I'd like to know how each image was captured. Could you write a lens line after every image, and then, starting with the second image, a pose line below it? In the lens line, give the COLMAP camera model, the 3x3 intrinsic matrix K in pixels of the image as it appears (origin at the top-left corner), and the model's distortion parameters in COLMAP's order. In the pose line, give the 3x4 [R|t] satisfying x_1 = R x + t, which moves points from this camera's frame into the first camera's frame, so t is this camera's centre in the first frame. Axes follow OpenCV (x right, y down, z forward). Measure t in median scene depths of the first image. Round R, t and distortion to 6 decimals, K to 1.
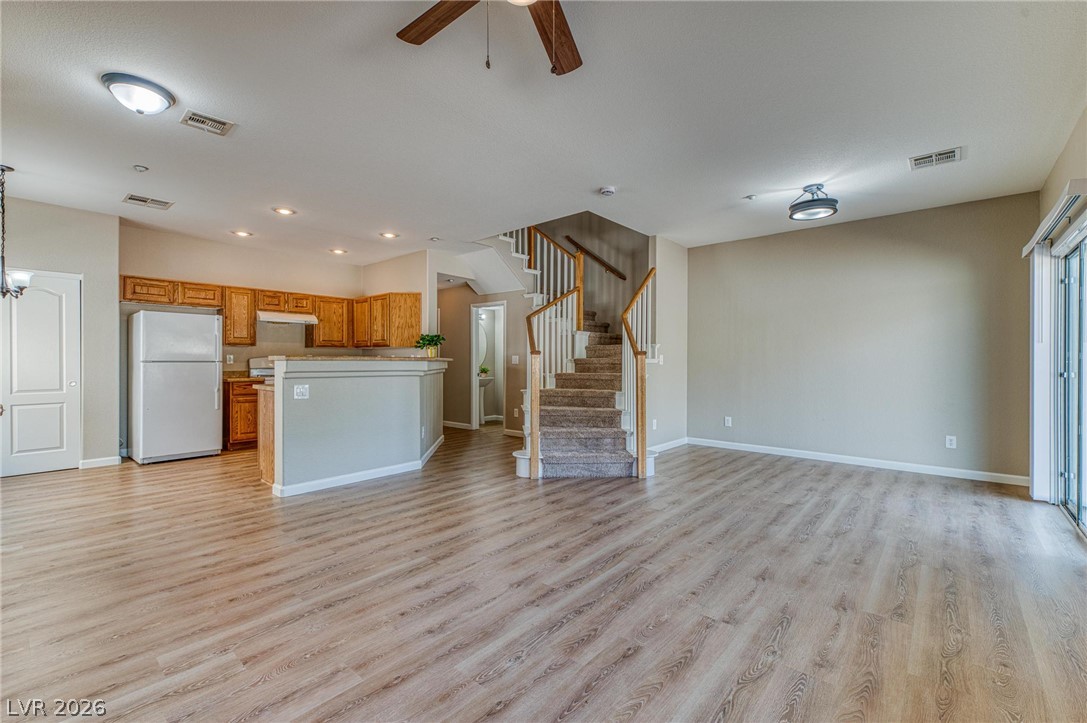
lens RADIAL K [[485.0, 0, 547.3], [0, 485.0, 362.3], [0, 0, 1]] dist [0.010065, -0.000382]
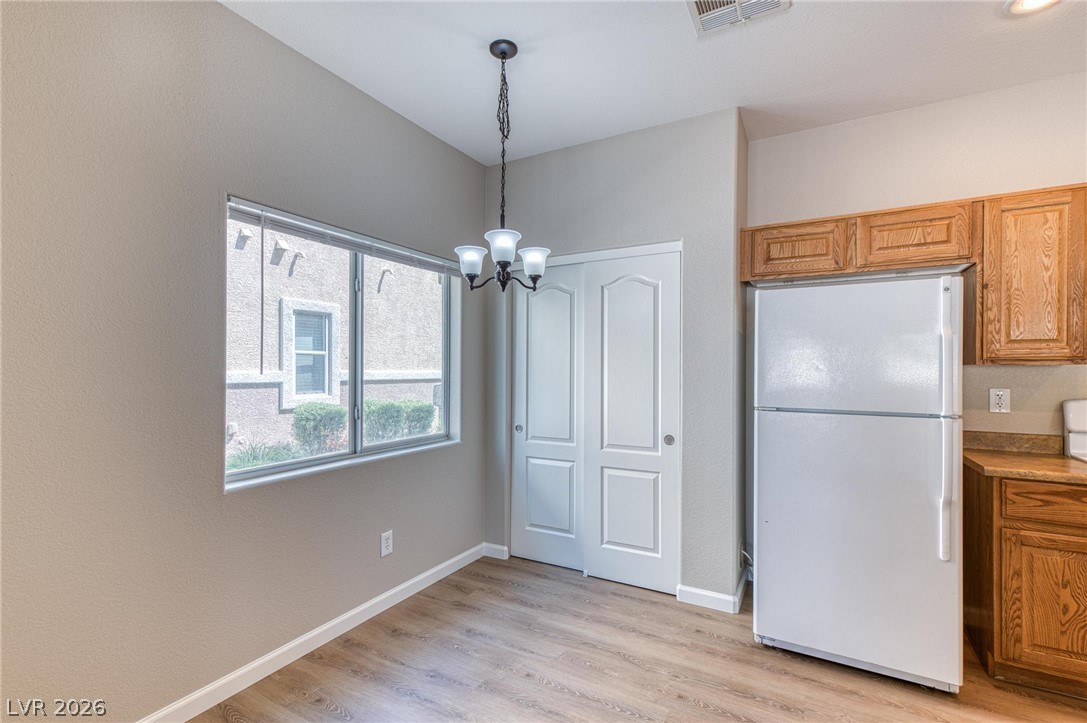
lens RADIAL K [[485.0, 0, 546.5], [0, 485.0, 367.6], [0, 0, 1]] dist [0.010065, -0.000382]
pose [[0.209860, -0.002656, -0.977728, -0.382267], [-0.004126, 0.999985, -0.003602, -0.029937], [0.977723, 0.004790, 0.209846, 0.620740]]
